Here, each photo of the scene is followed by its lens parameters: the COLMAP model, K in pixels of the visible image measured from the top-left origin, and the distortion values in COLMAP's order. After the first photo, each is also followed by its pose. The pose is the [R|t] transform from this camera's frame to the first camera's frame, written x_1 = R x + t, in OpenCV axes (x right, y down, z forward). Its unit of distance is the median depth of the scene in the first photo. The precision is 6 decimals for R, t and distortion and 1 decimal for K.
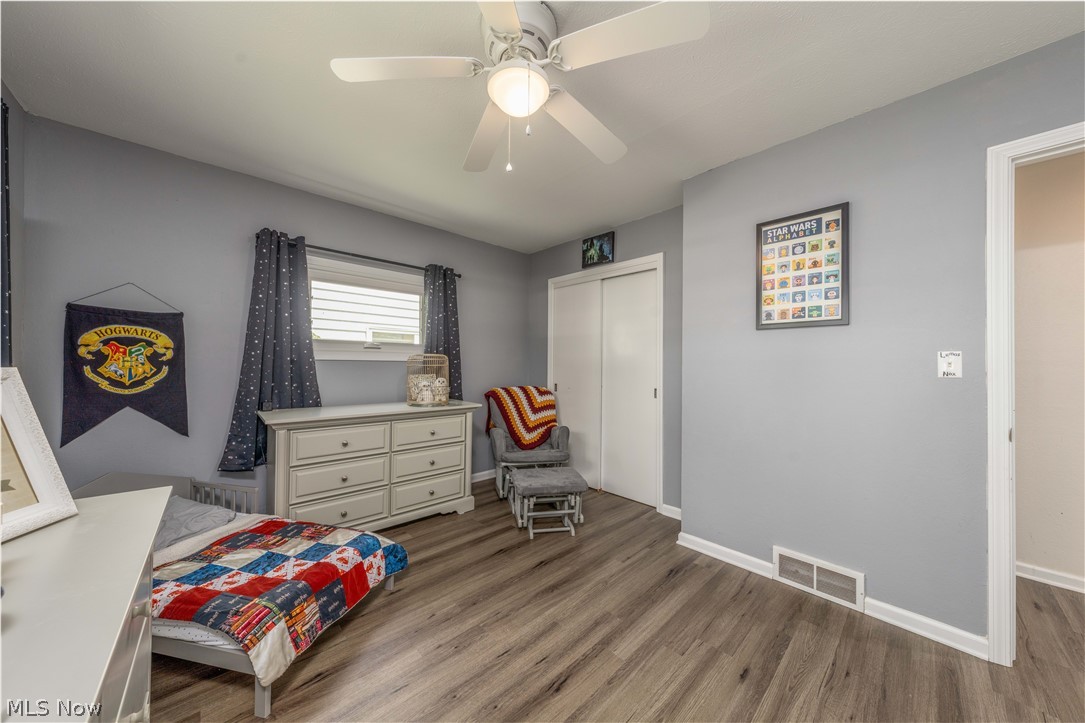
lens RADIAL K [[363.4, 0, 542.5], [0, 363.4, 361.5], [0, 0, 1]] dist [-0.000526, -0.000037]
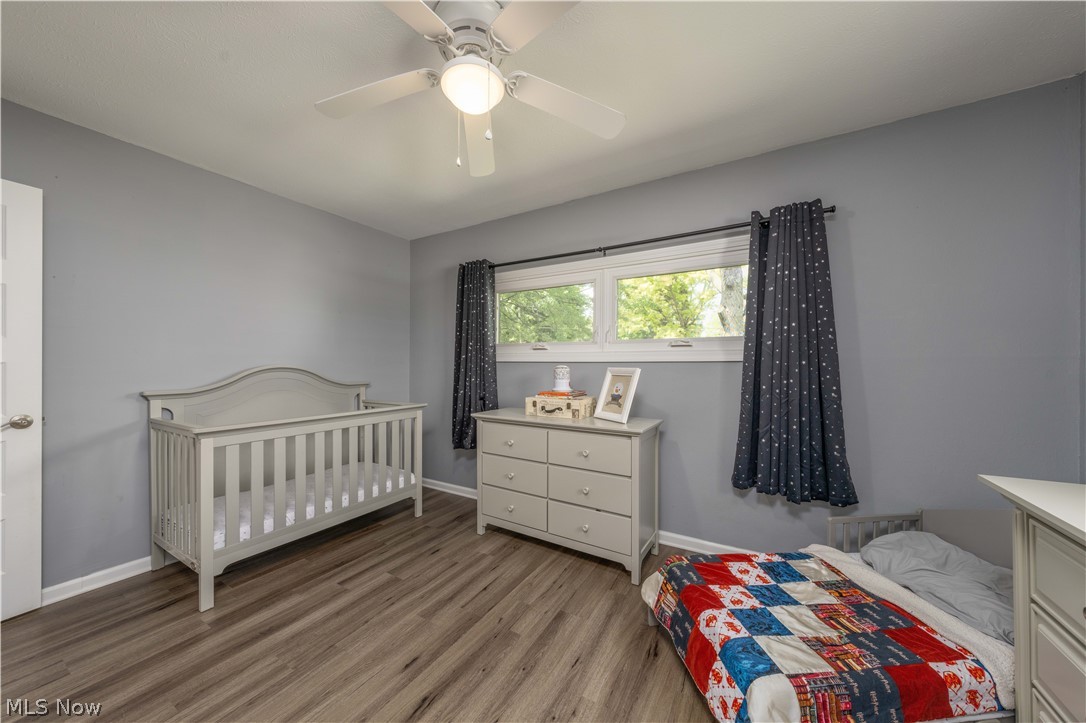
lens RADIAL K [[377.1, 0, 540.6], [0, 377.1, 367.7], [0, 0, 1]] dist [-0.000108, 0.000004]
pose [[-0.961377, -0.009771, -0.275061, 0.020457], [-0.008553, 0.999948, -0.005629, 0.015168], [0.275102, -0.003059, -0.961410, 1.405190]]
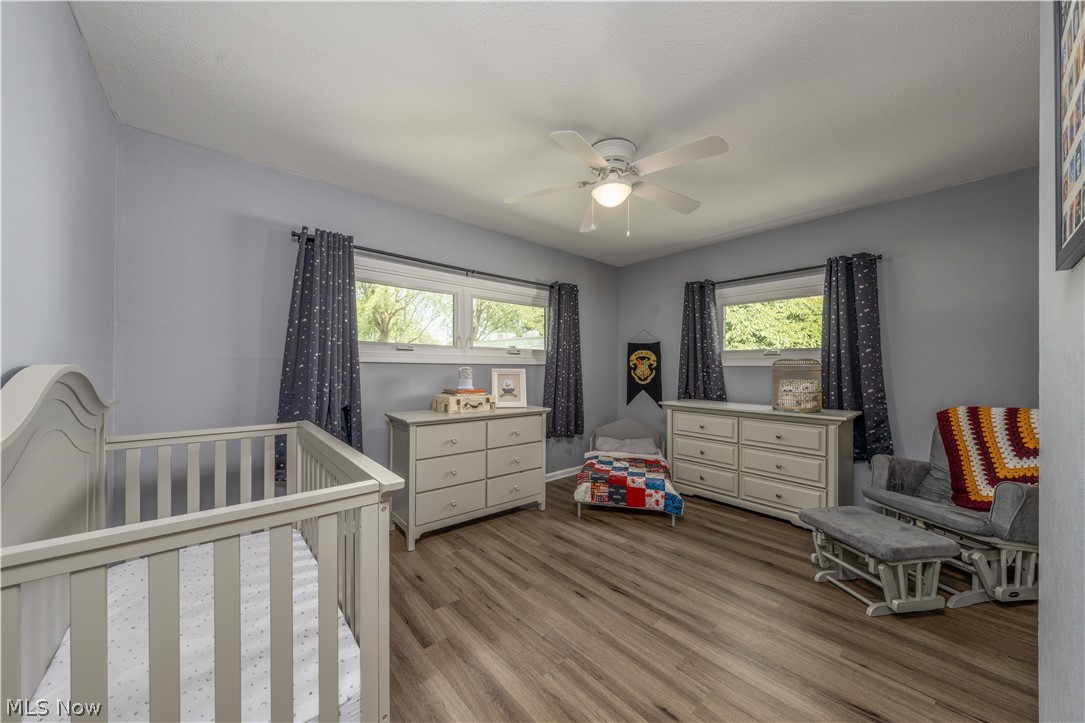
lens RADIAL K [[376.8, 0, 540.1], [0, 376.8, 367.7], [0, 0, 1]] dist [-0.000108, 0.000004]
pose [[-0.035737, -0.009163, -0.999319, 1.075862], [0.002535, 0.999954, -0.009260, 0.017177], [0.999358, -0.002864, -0.035712, 0.520278]]
